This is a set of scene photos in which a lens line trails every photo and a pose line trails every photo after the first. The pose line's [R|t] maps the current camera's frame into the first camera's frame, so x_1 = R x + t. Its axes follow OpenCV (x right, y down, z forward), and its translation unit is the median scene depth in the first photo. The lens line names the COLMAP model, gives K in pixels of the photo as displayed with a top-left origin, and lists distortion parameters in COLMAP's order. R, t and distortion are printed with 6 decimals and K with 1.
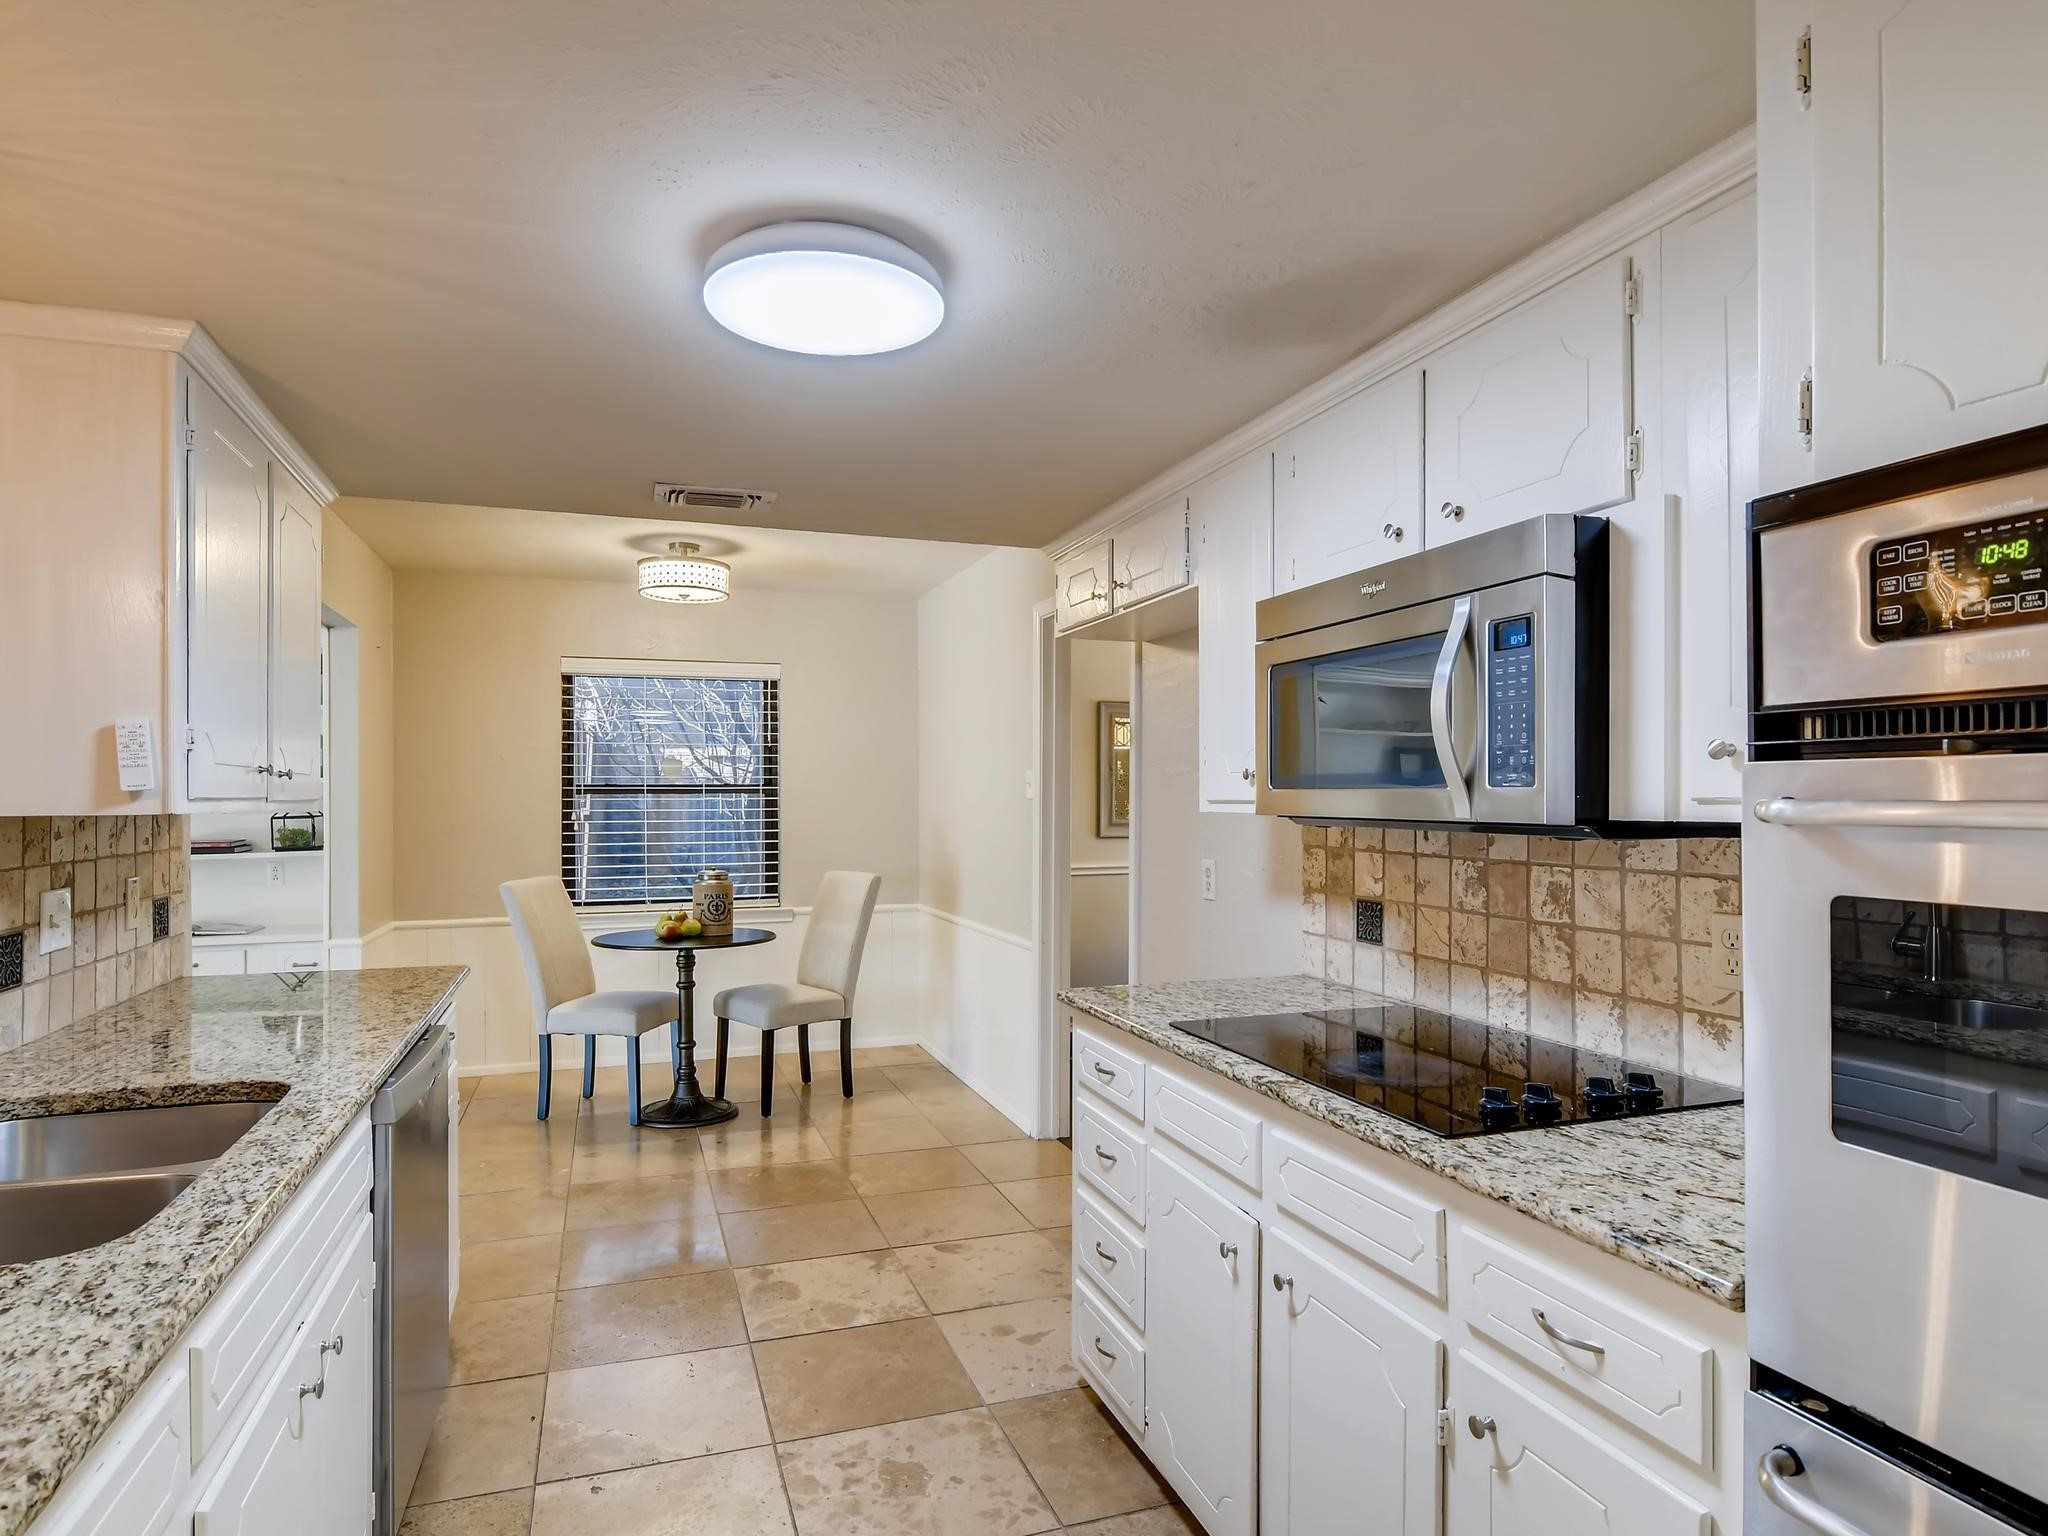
lens RADIAL K [[1149.2, 0, 1029.0], [0, 1149.2, 790.7], [0, 0, 1]] dist [-0.000016, -0.005533]
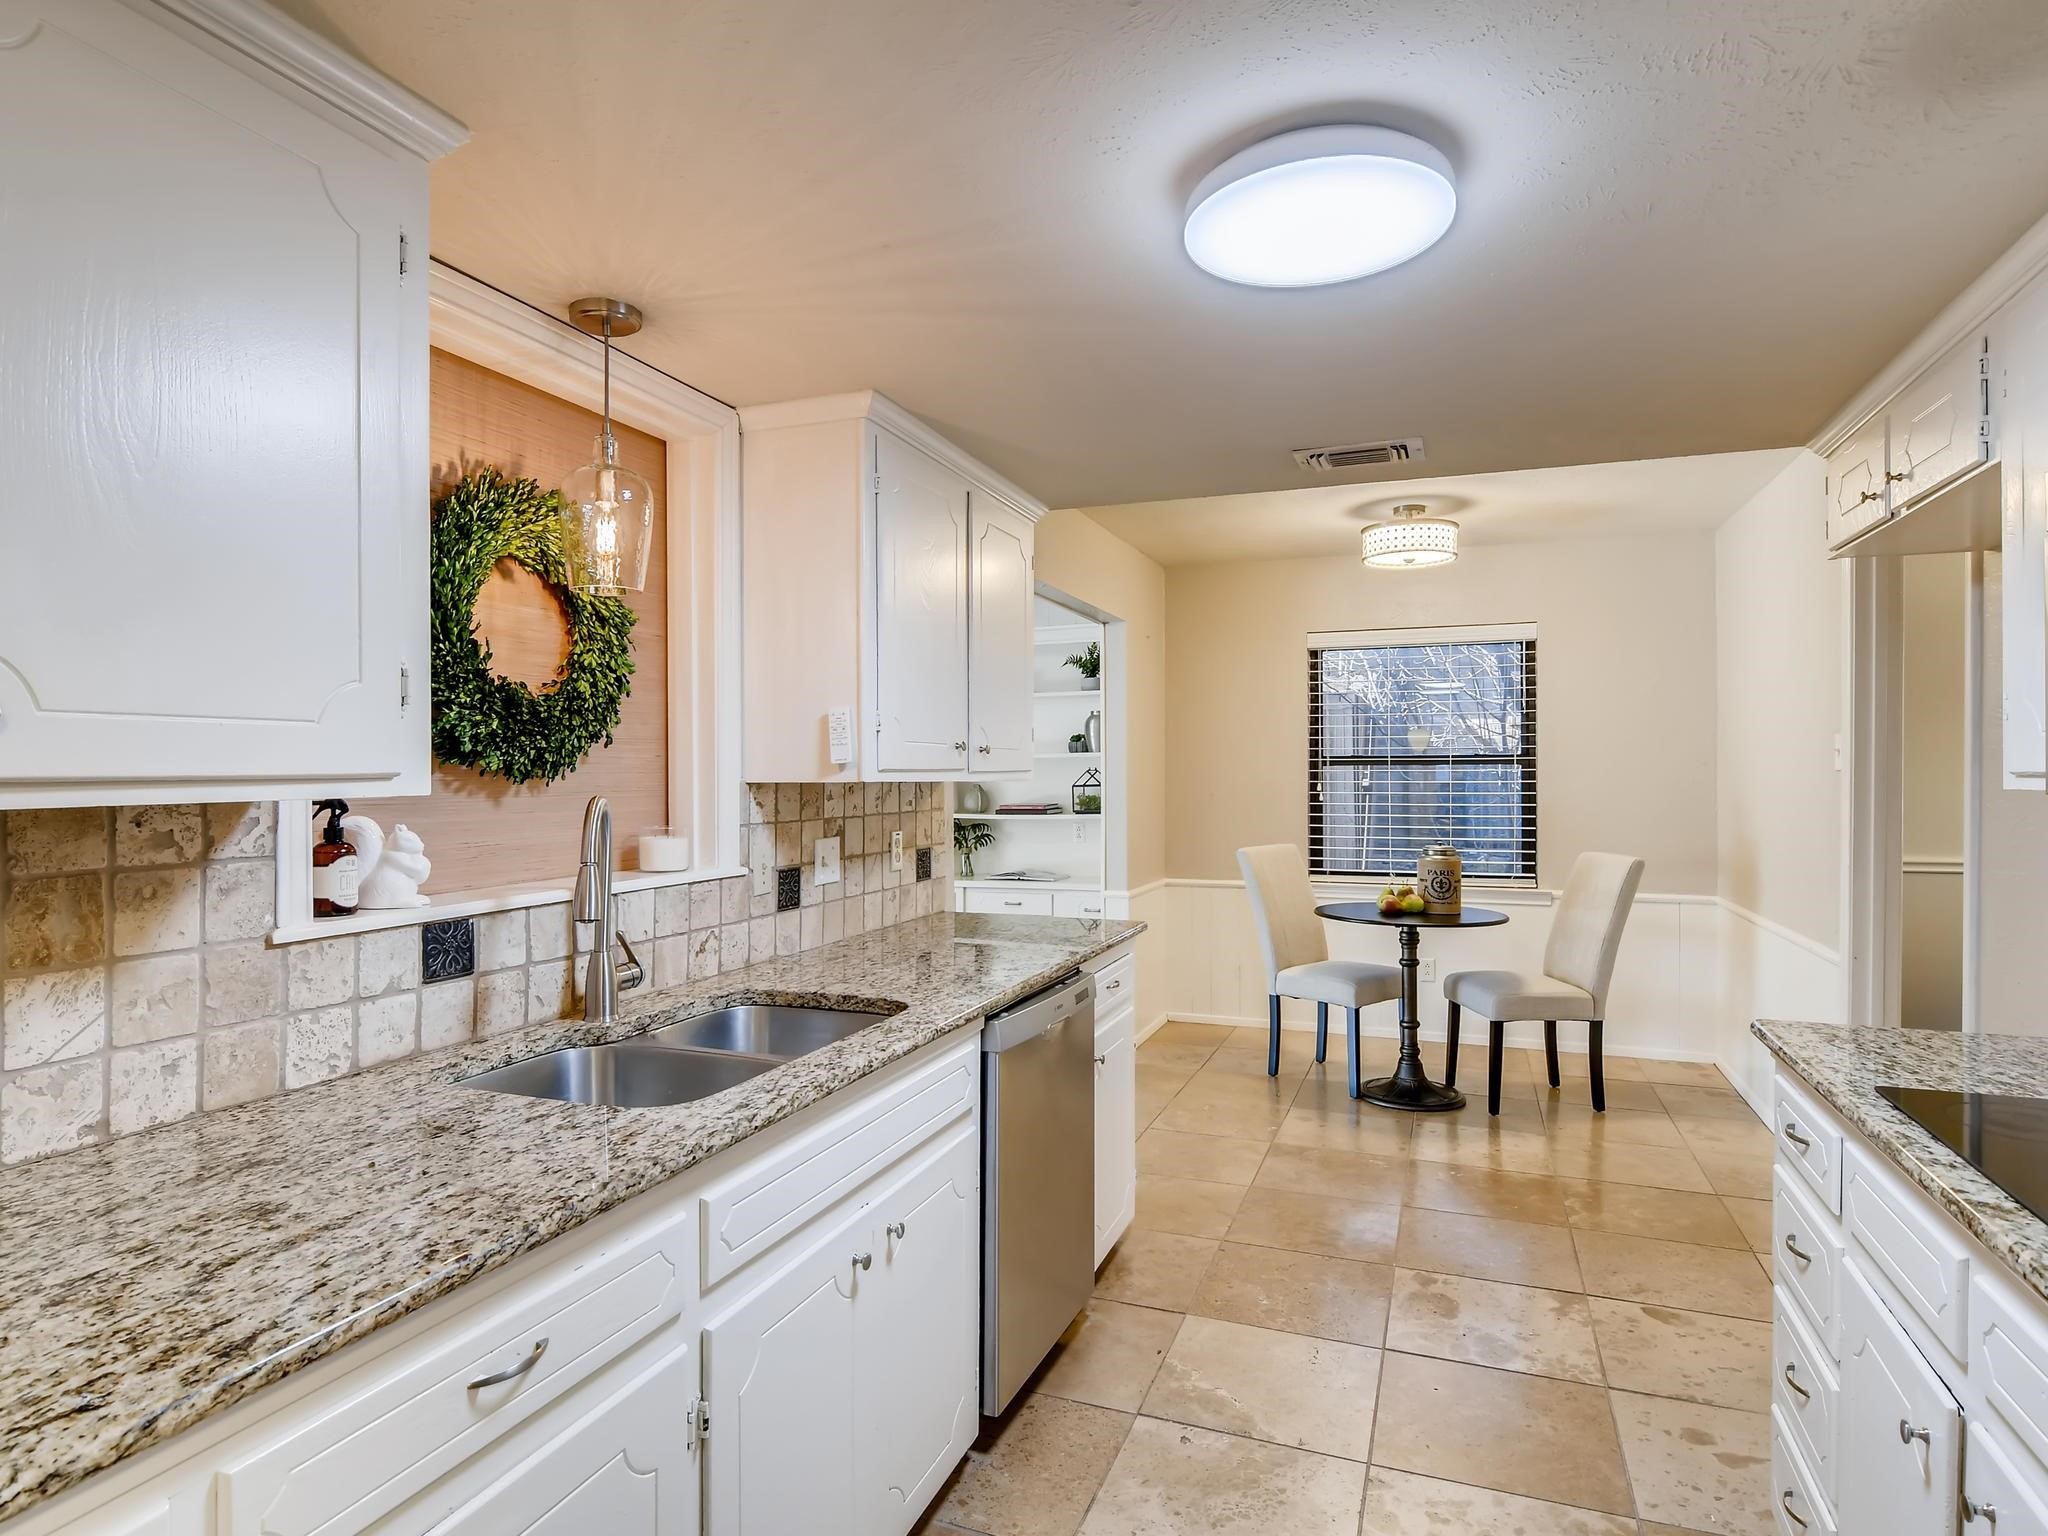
lens RADIAL K [[1149.2, 0, 1039.7], [0, 1149.2, 767.1], [0, 0, 1]] dist [-0.000016, -0.005533]
pose [[0.762637, -0.001270, -0.646825, 0.102621], [0.004190, 0.999987, 0.002978, 0.000515], [0.646813, -0.004981, 0.762632, 0.070750]]
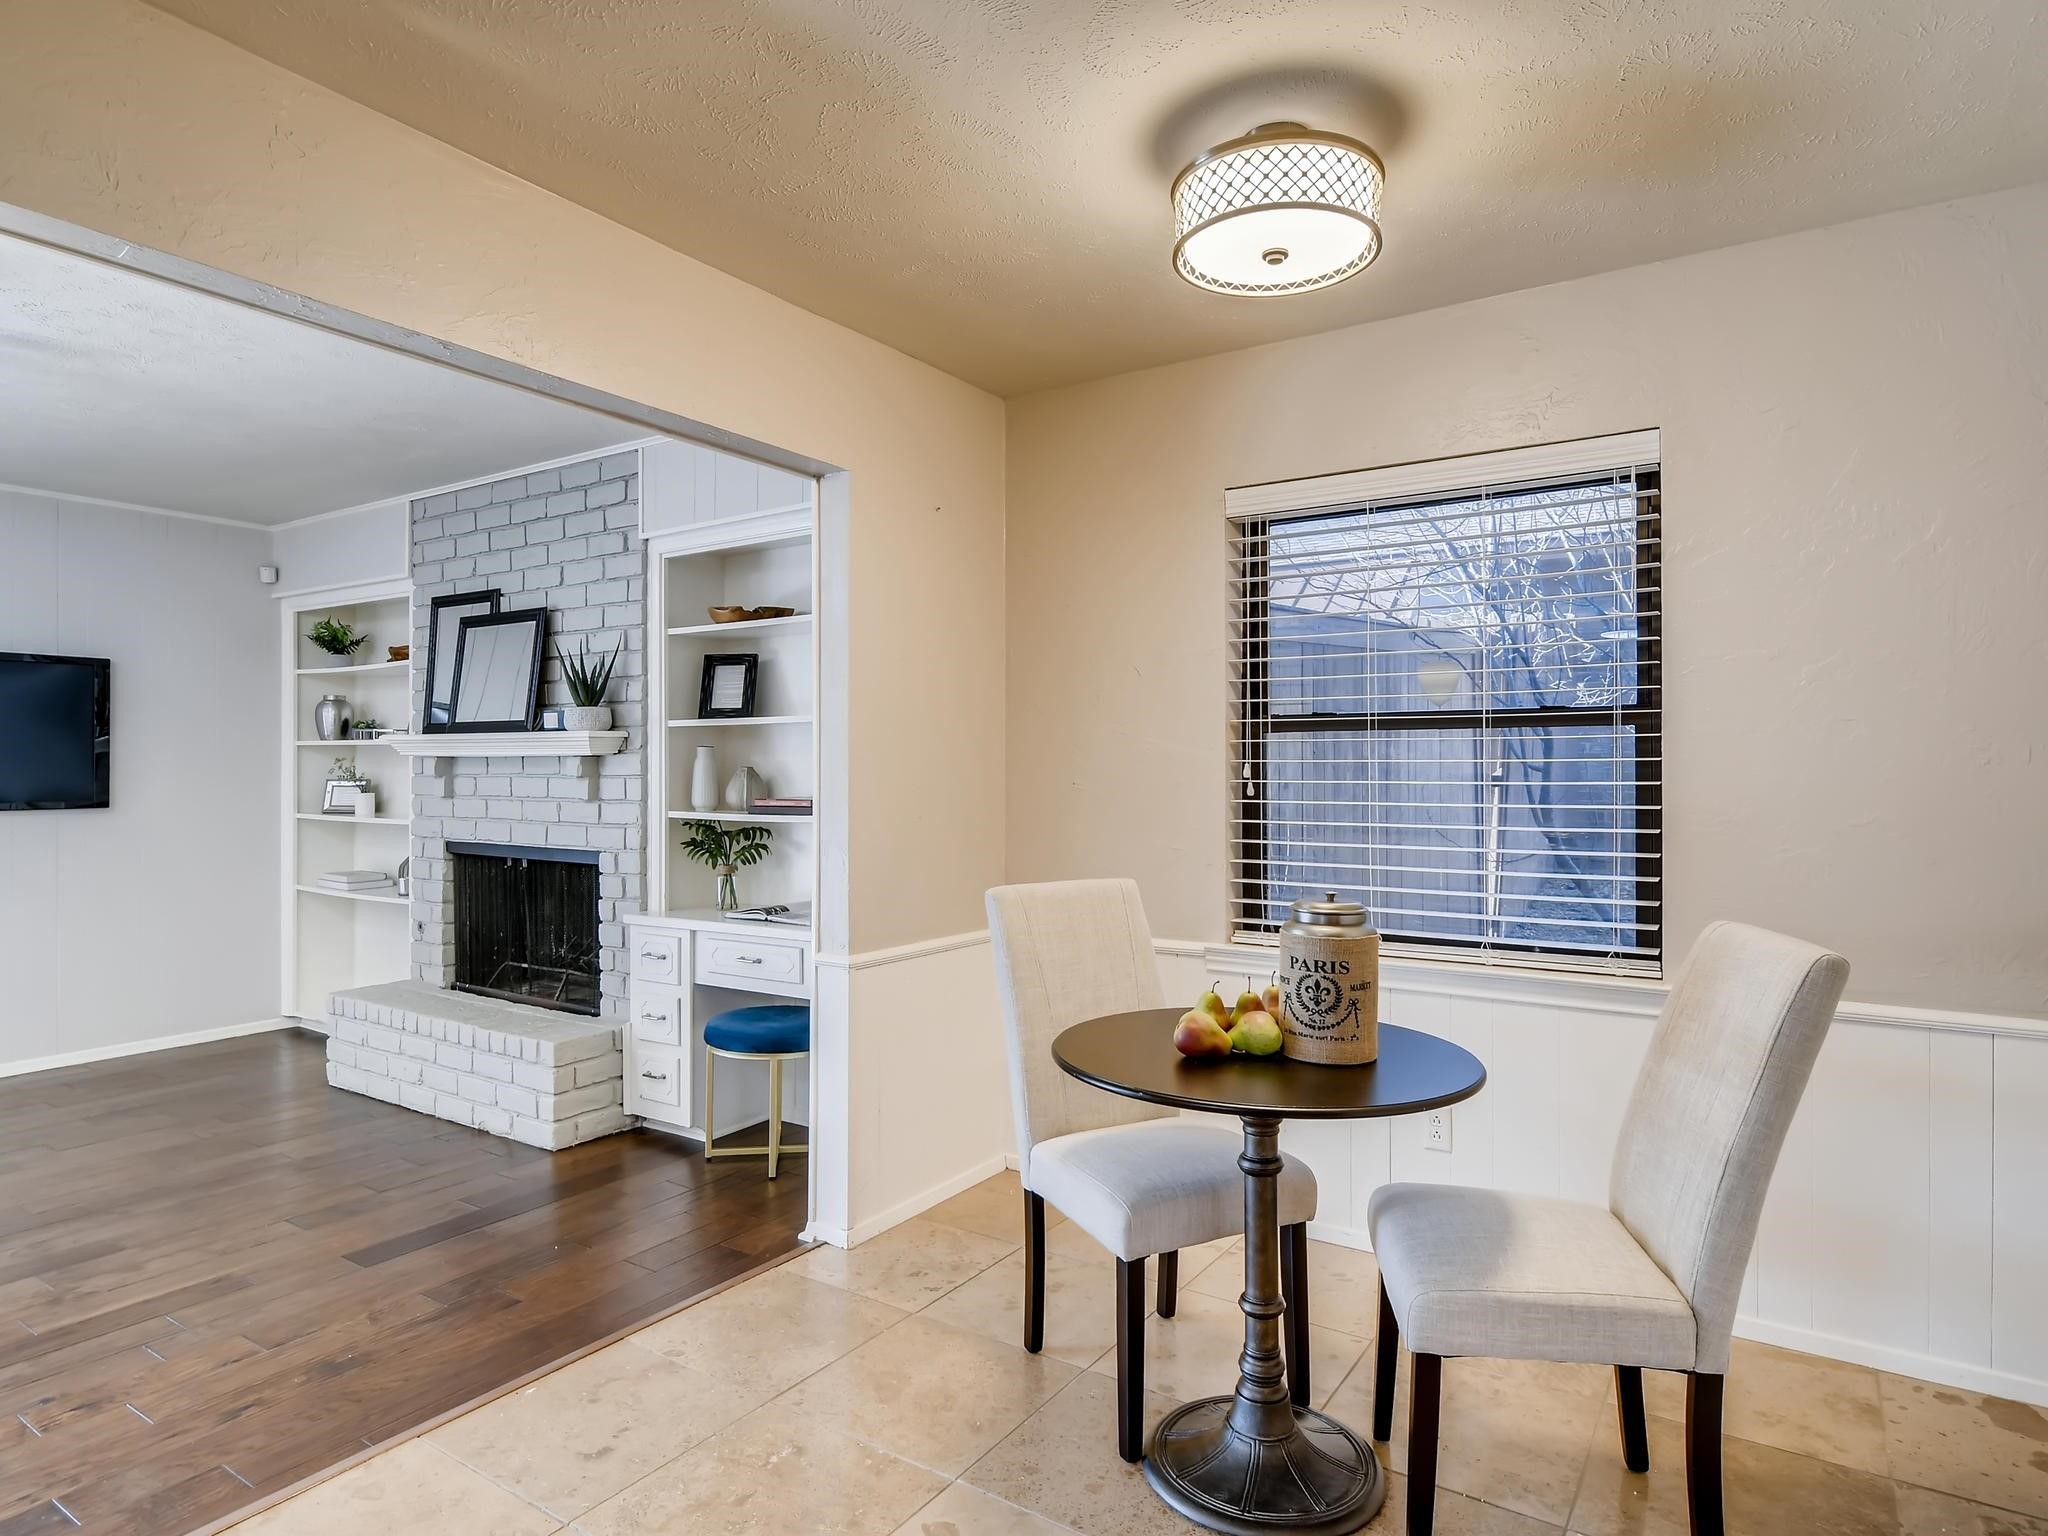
lens RADIAL K [[1149.2, 0, 1066.6], [0, 1149.2, 762.4], [0, 0, 1]] dist [-0.000016, -0.005533]
pose [[0.595522, 0.000661, -0.803339, 0.000147], [0.003917, 0.999985, 0.003726, 0.021077], [0.803329, -0.005366, 0.595511, 0.792046]]
